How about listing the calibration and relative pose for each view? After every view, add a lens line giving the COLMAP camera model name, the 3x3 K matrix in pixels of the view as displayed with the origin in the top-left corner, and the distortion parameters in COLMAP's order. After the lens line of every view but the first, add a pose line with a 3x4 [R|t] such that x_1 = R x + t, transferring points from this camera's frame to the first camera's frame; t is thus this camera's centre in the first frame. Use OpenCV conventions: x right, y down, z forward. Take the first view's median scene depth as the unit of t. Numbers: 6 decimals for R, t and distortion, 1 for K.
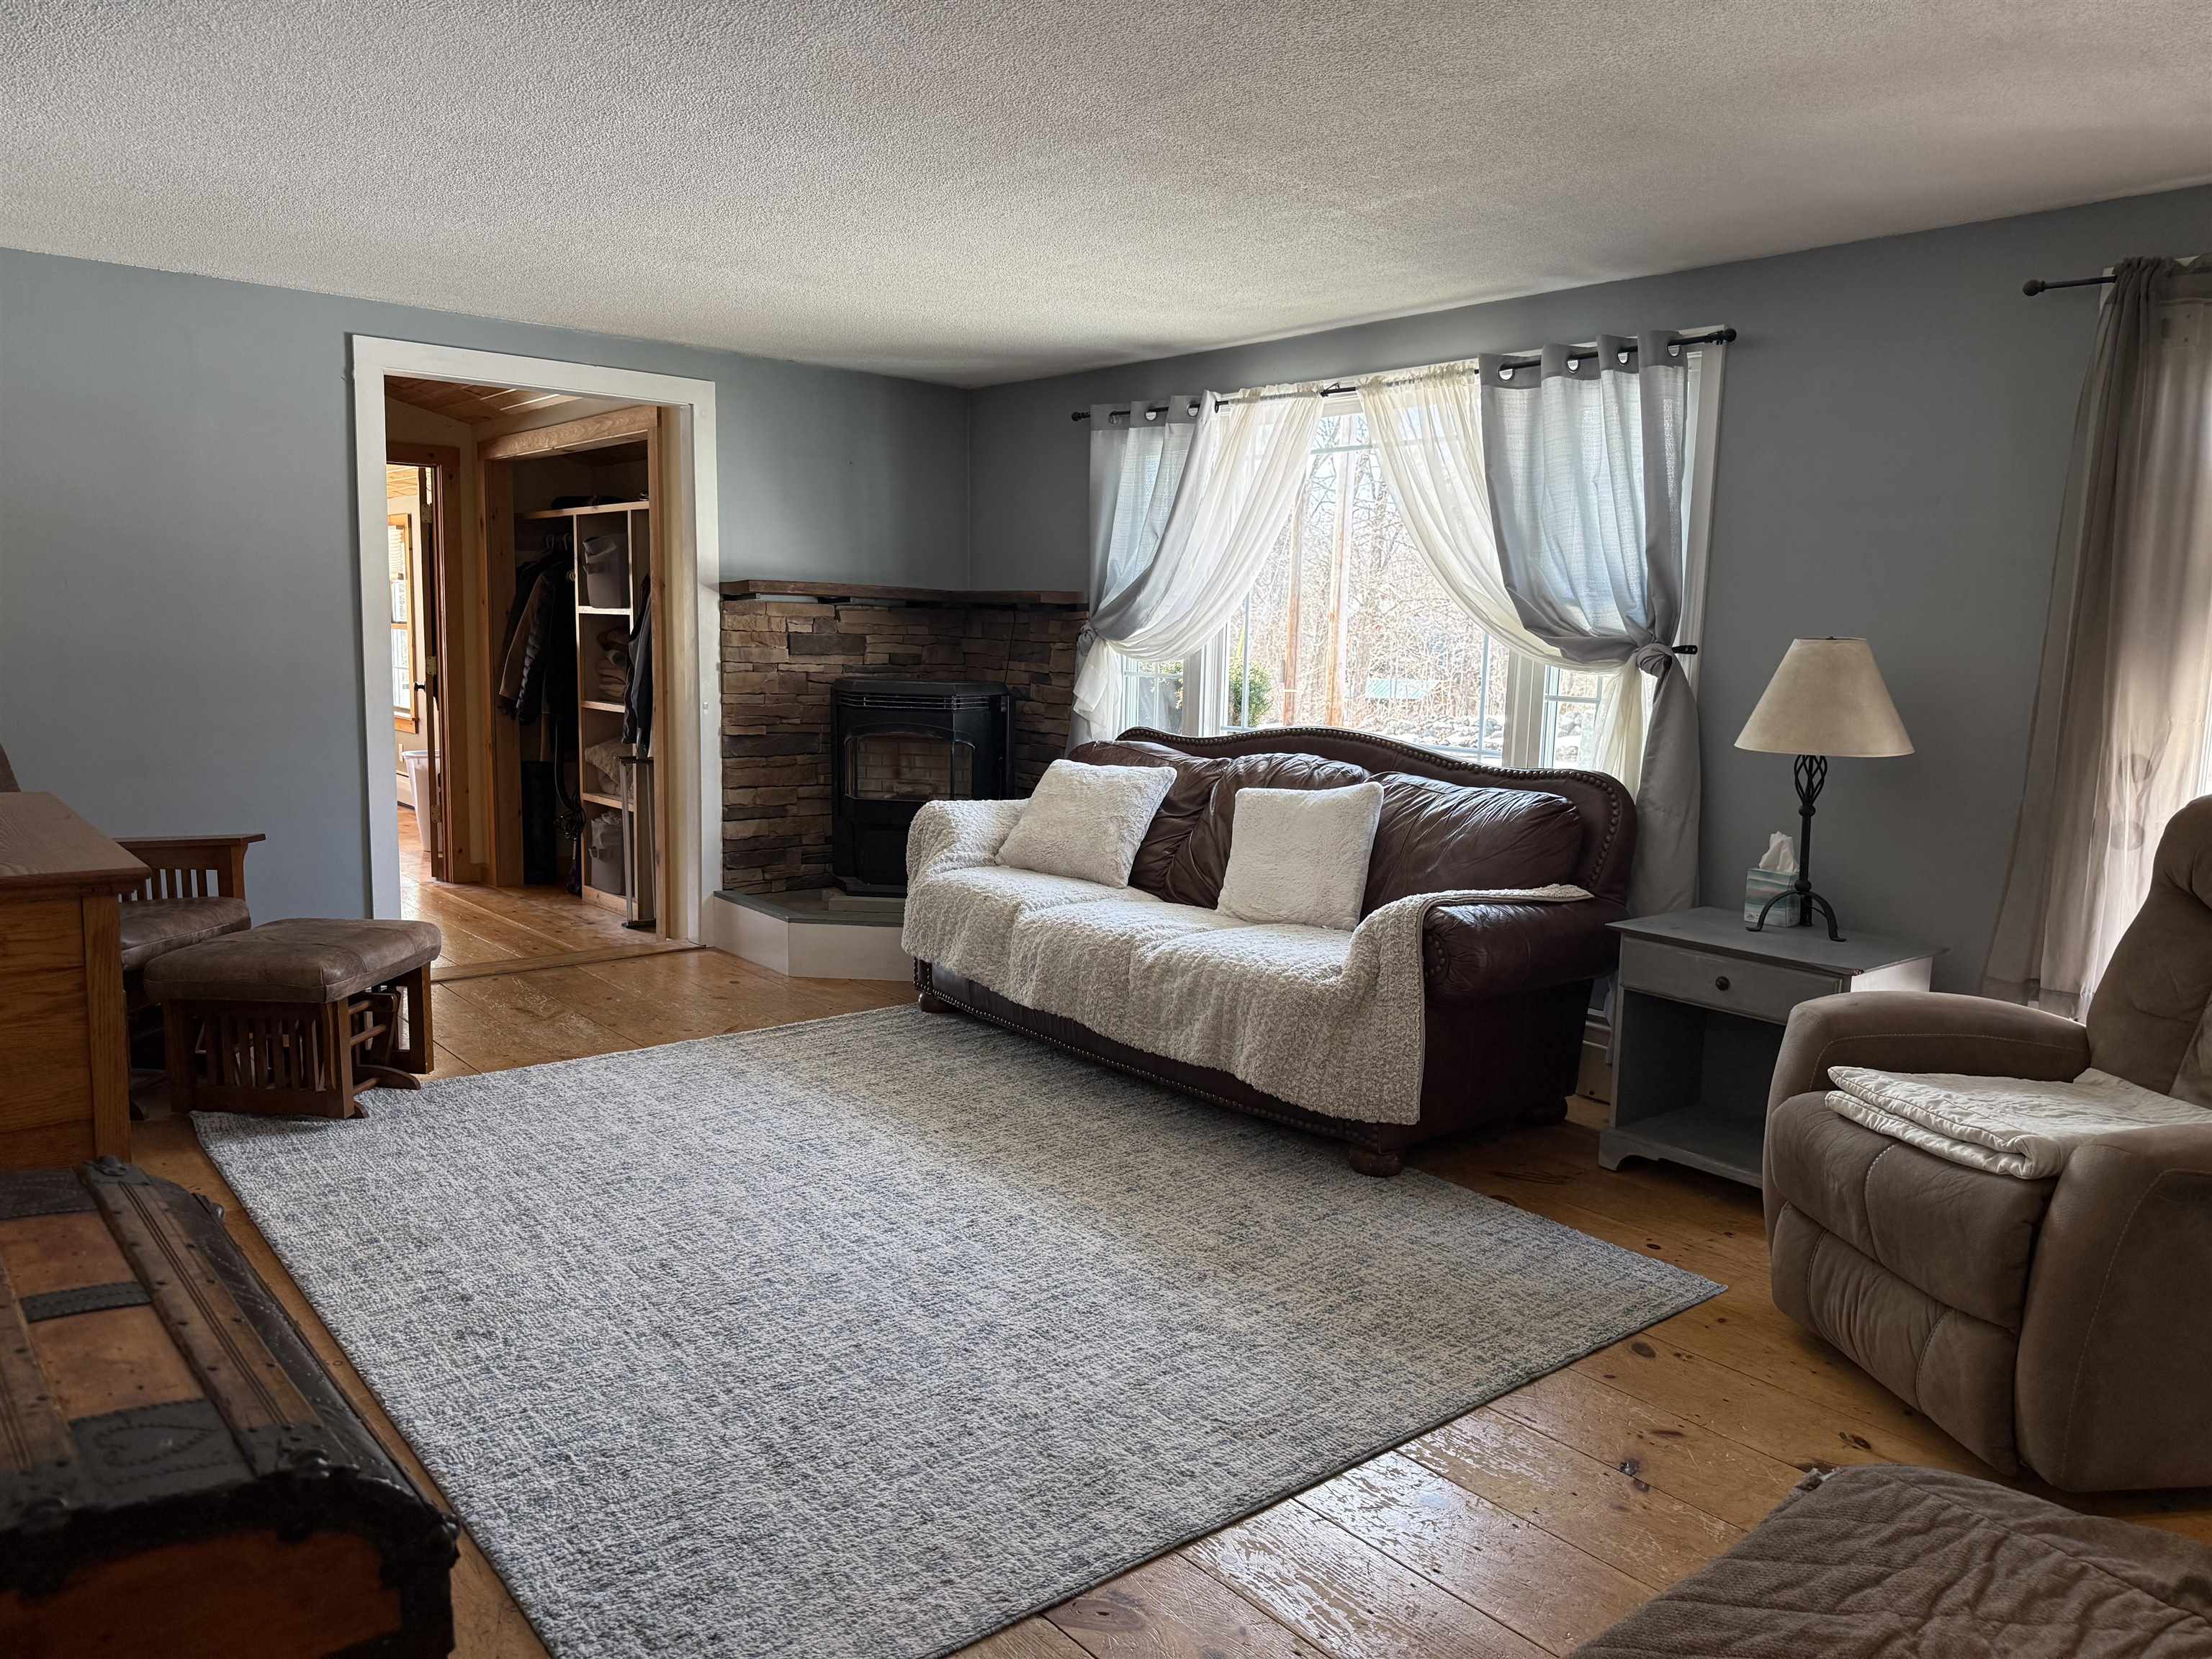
lens RADIAL K [[1574.3, 0, 1106.0], [0, 1574.3, 829.5], [0, 0, 1]] dist [0.044707, 0.000216]
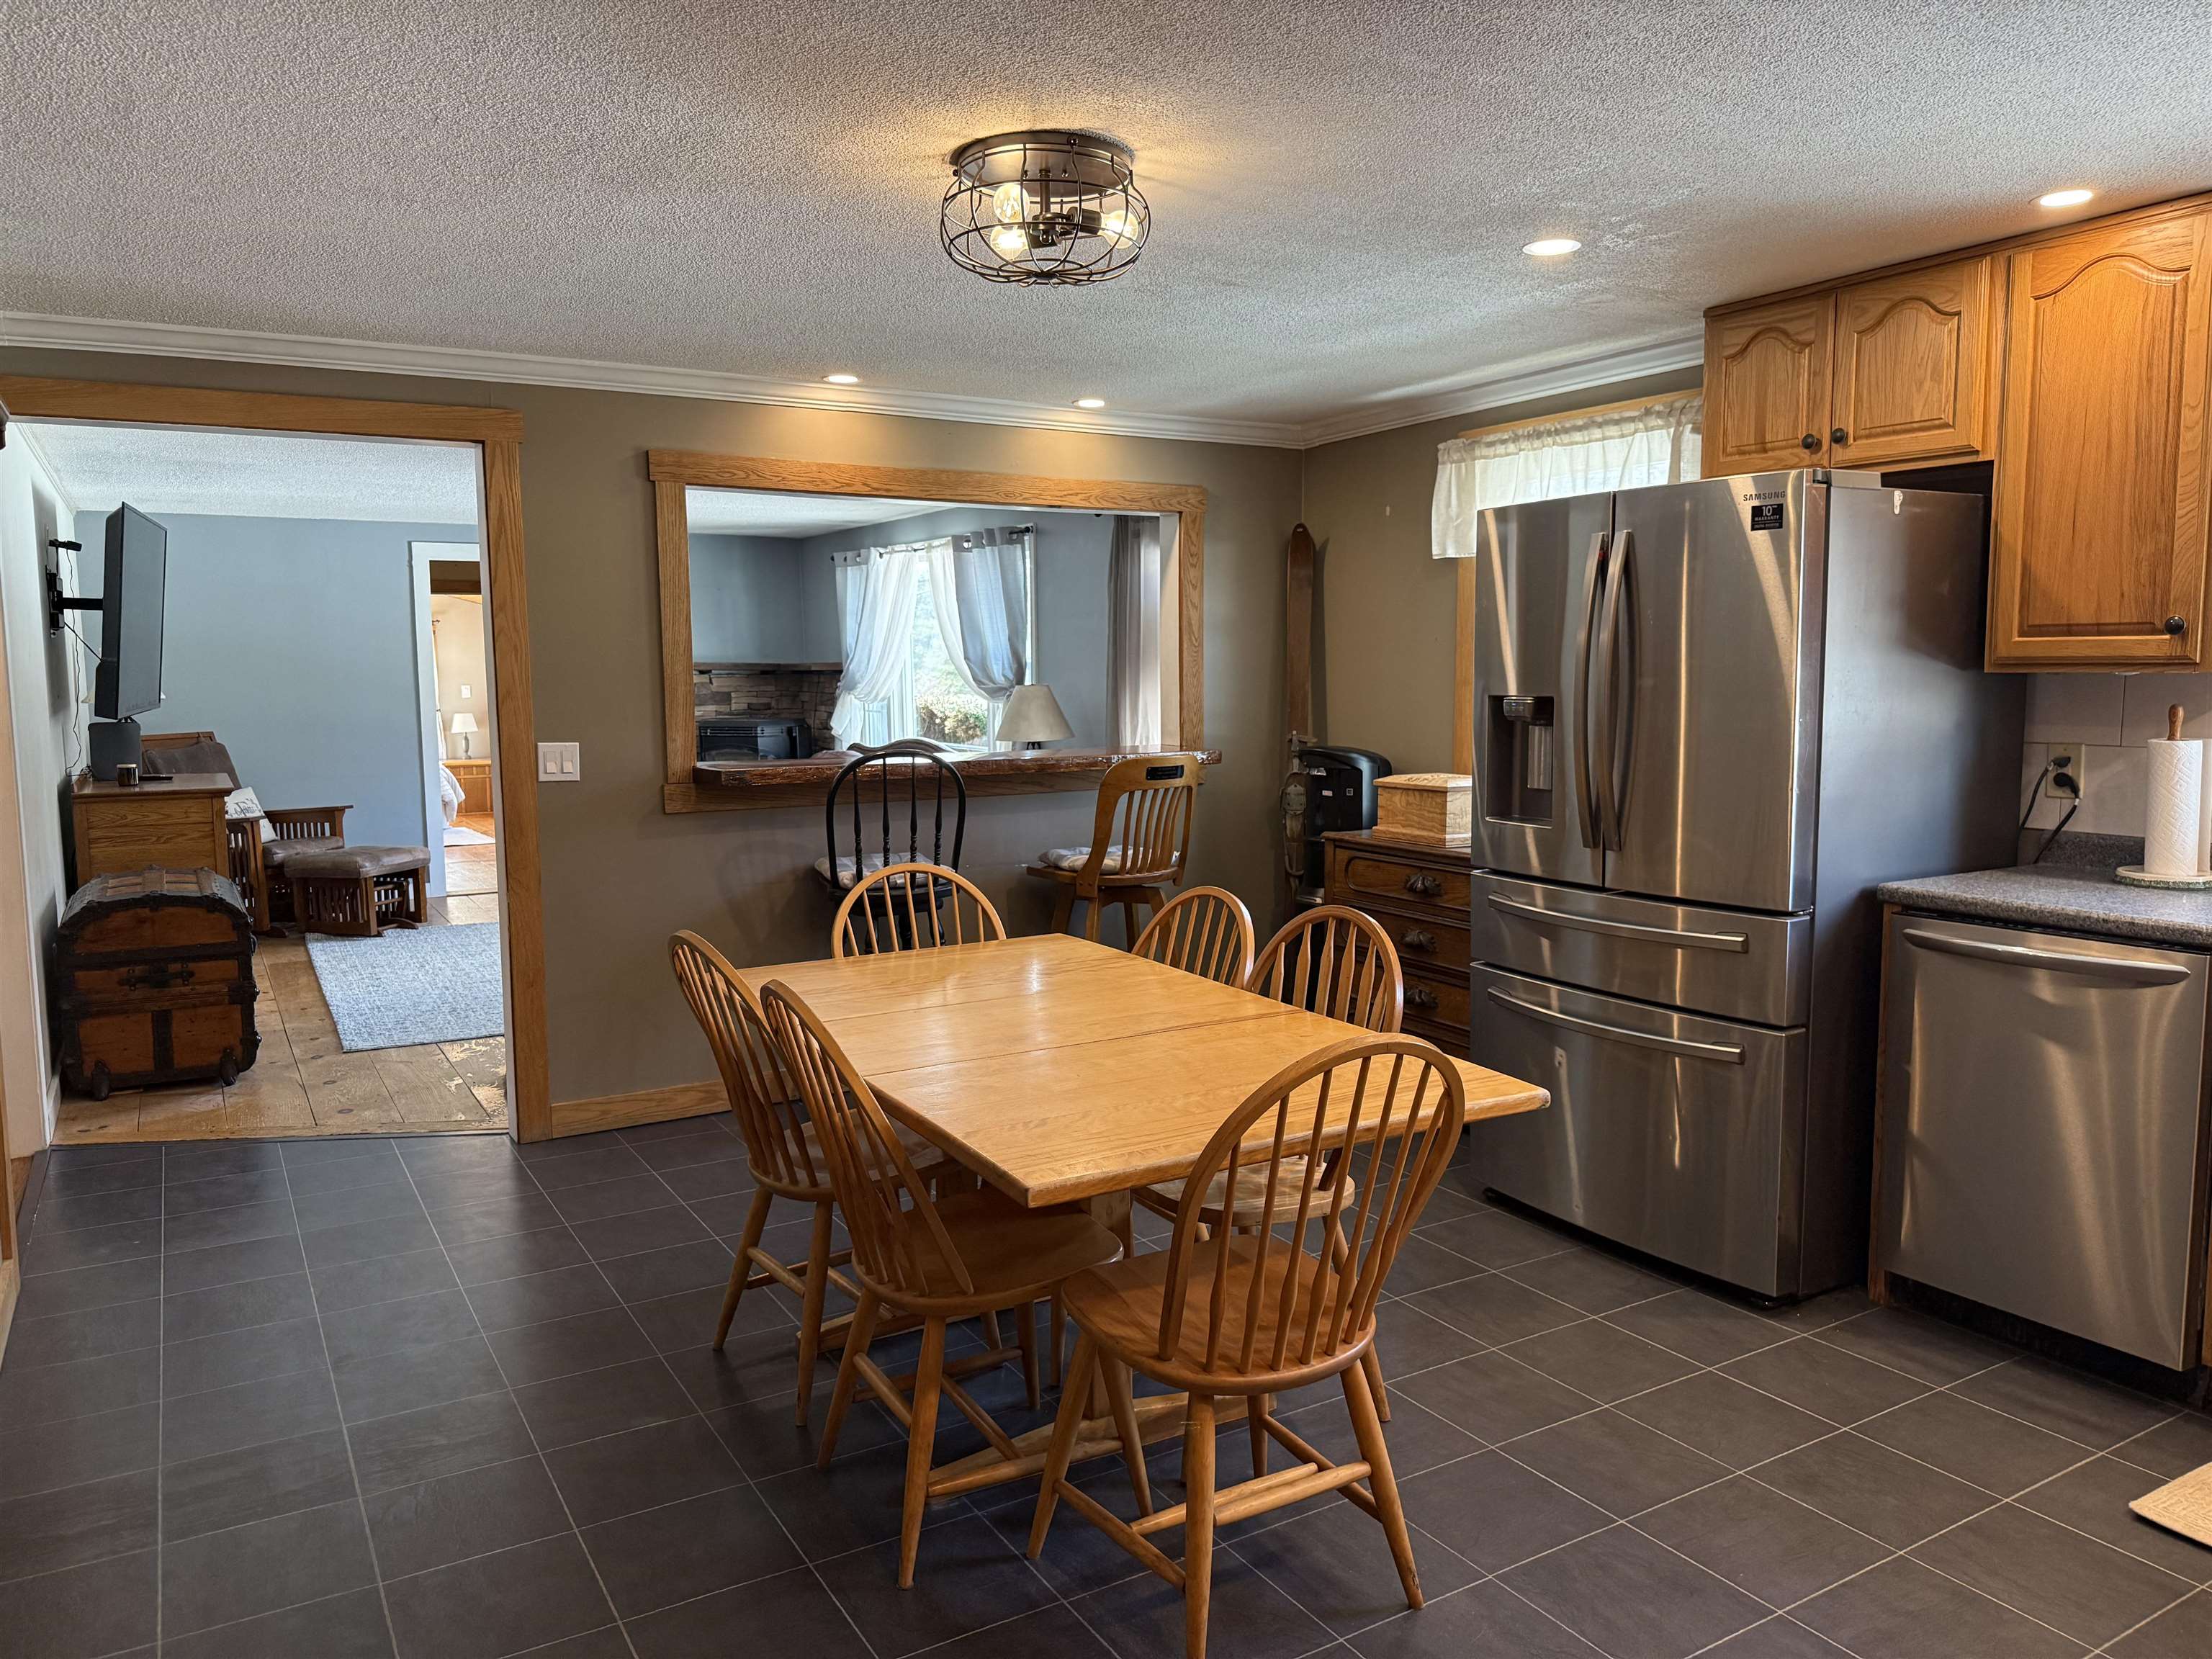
lens RADIAL K [[1564.8, 0, 1106.0], [0, 1564.8, 829.5], [0, 0, 1]] dist [0.075440, -0.105423]
pose [[0.987162, -0.015213, -0.158999, 0.652815], [0.010720, 0.999520, -0.029078, 0.093838], [0.159365, 0.027000, 0.986850, -0.723975]]
